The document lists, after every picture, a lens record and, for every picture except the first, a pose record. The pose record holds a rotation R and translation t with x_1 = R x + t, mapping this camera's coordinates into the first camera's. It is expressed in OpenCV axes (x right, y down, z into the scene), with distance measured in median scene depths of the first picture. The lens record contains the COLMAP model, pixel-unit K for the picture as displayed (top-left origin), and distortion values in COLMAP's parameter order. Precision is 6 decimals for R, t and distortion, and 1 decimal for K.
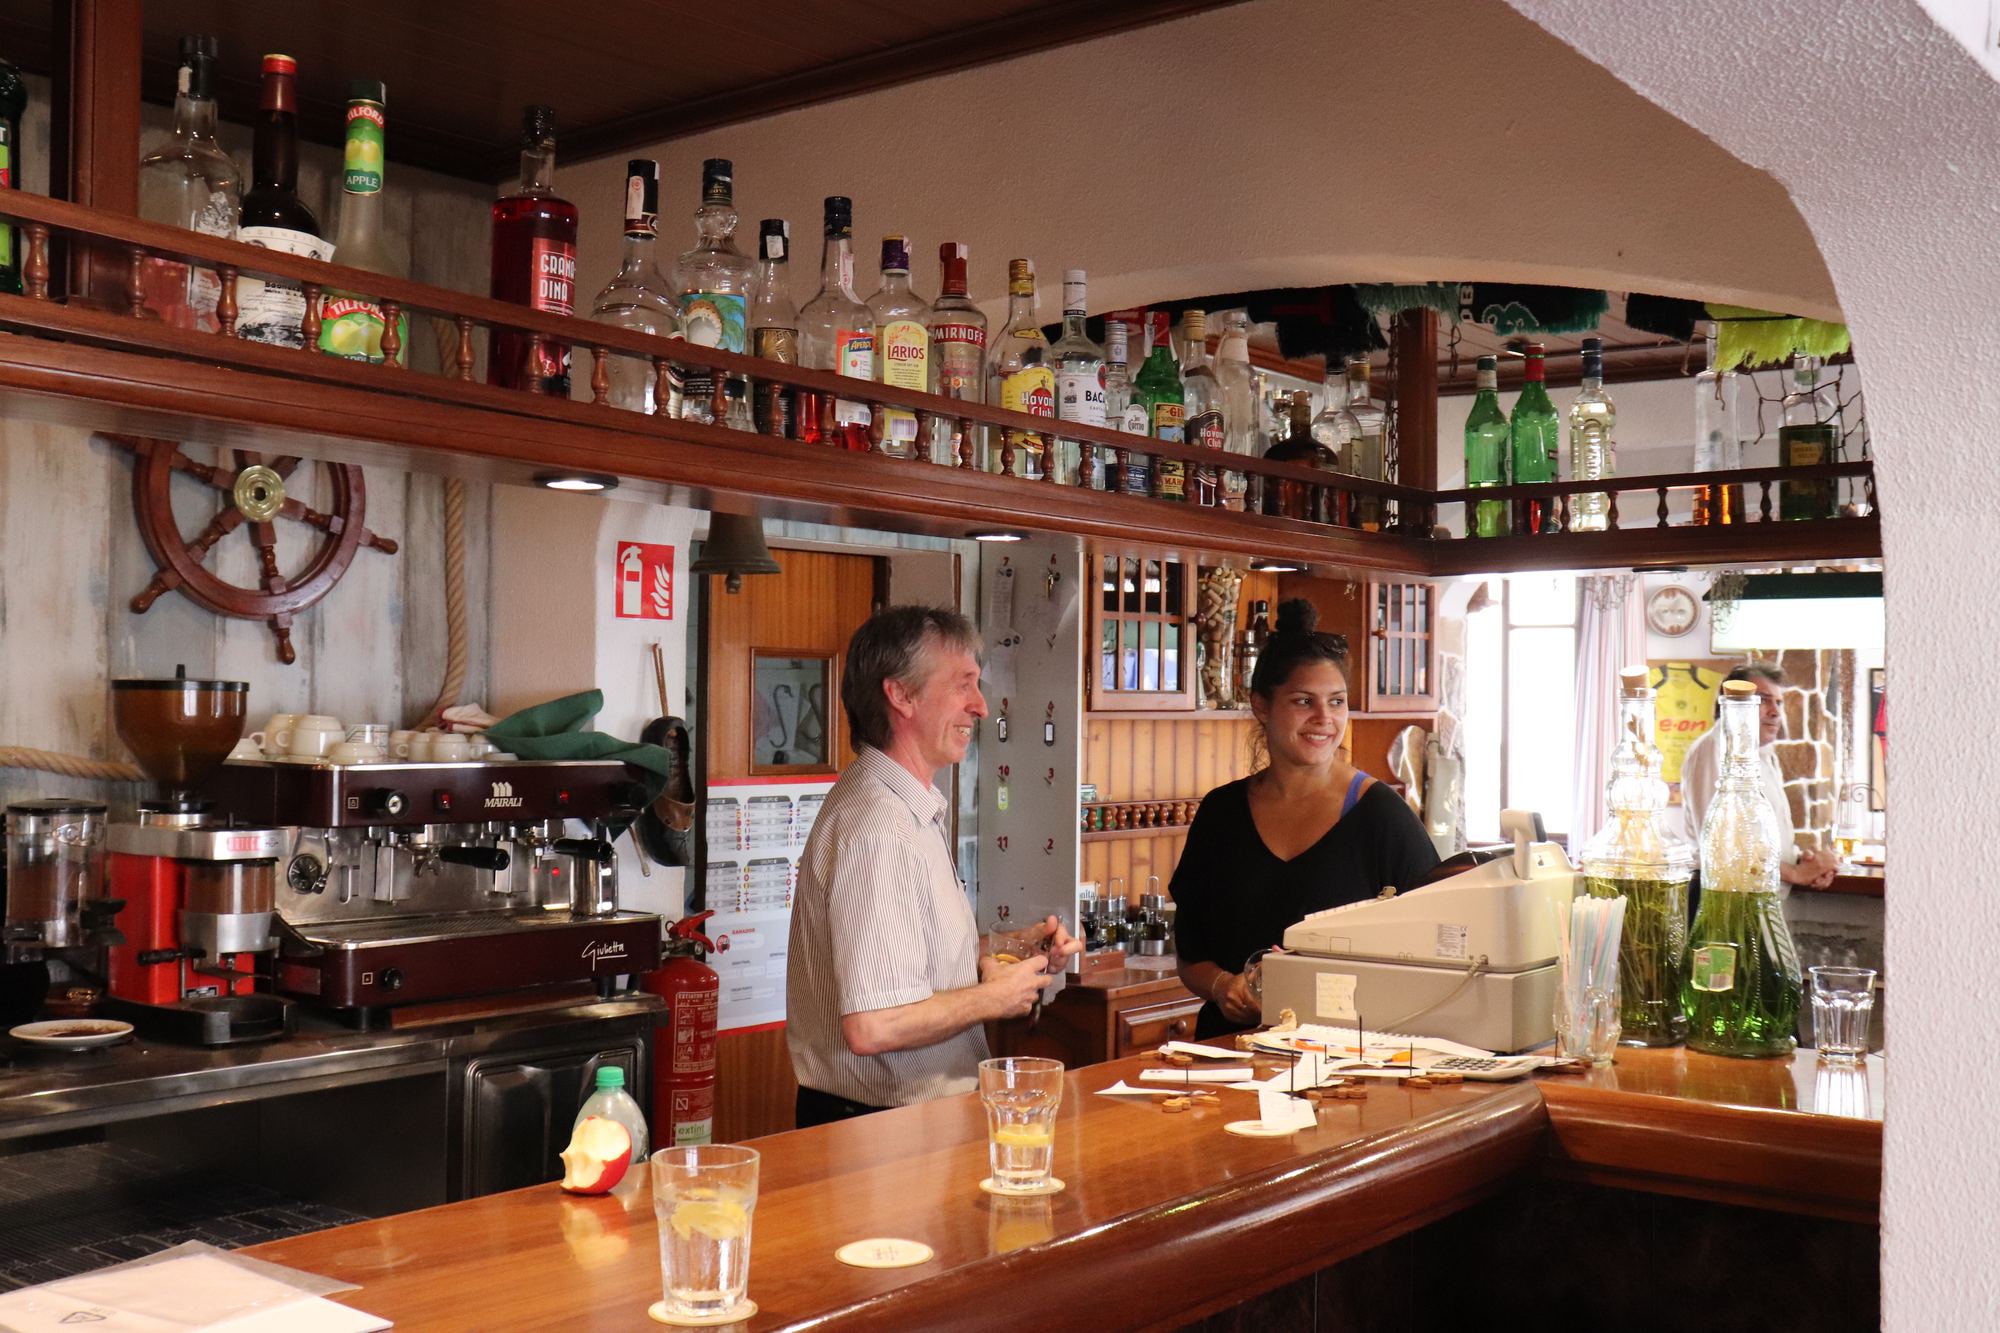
lens RADIAL K [[2090.7, 0, 999.5], [0, 2090.7, 664.7], [0, 0, 1]] dist [-0.039919, 0.000000]
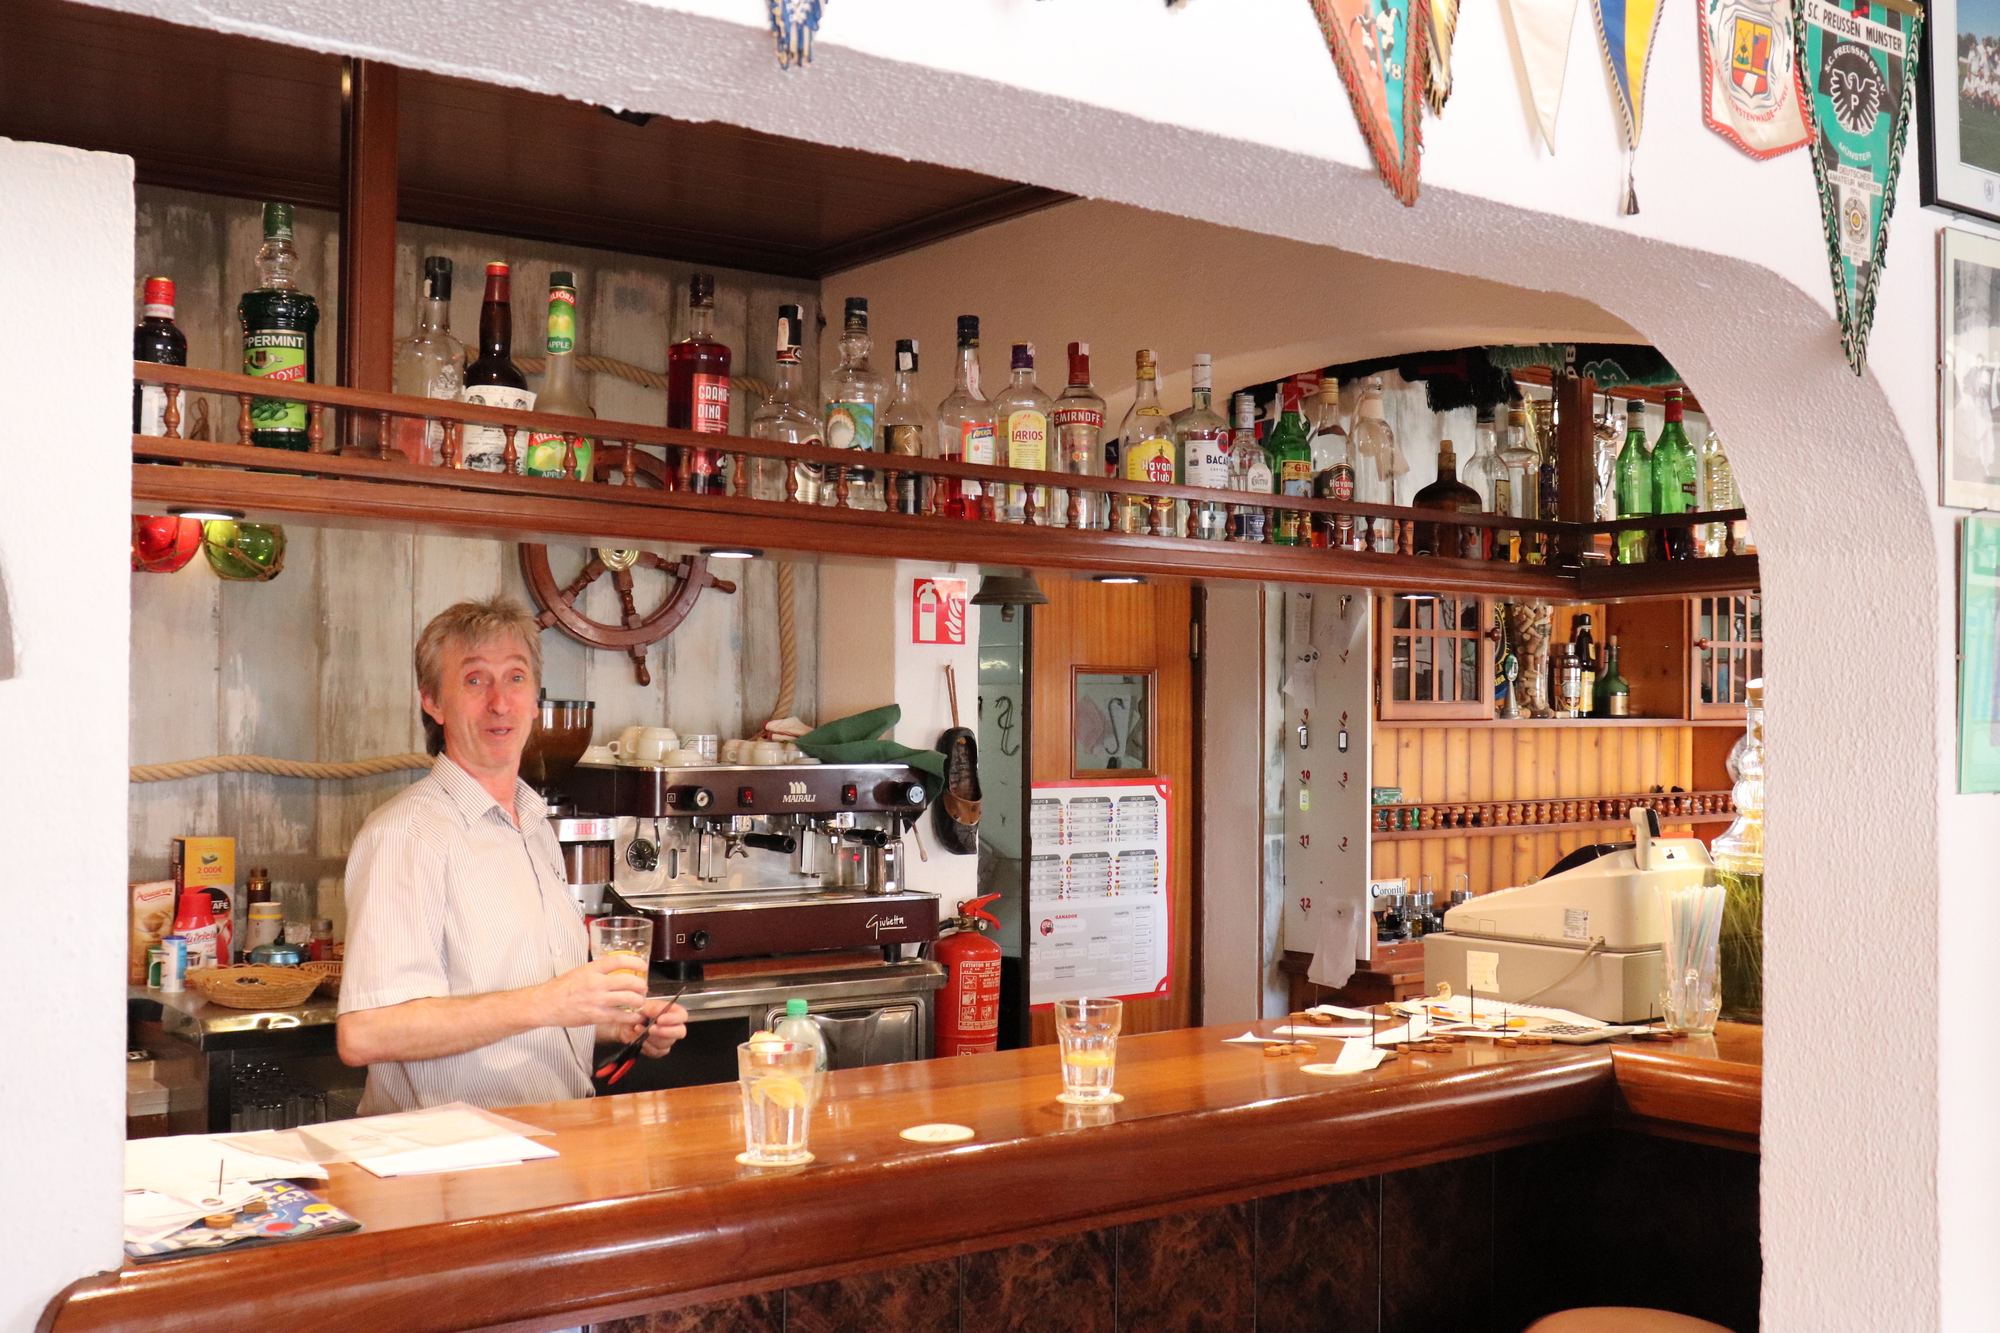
lens RADIAL K [[2090.7, 0, 1001.1], [0, 2090.7, 676.8], [0, 0, 1]] dist [-0.039919, 0.000000]
pose [[0.970174, -0.009262, -0.242232, 0.187711], [0.009686, 0.999953, 0.000561, -0.004926], [0.242216, -0.002891, 0.970218, -0.168115]]
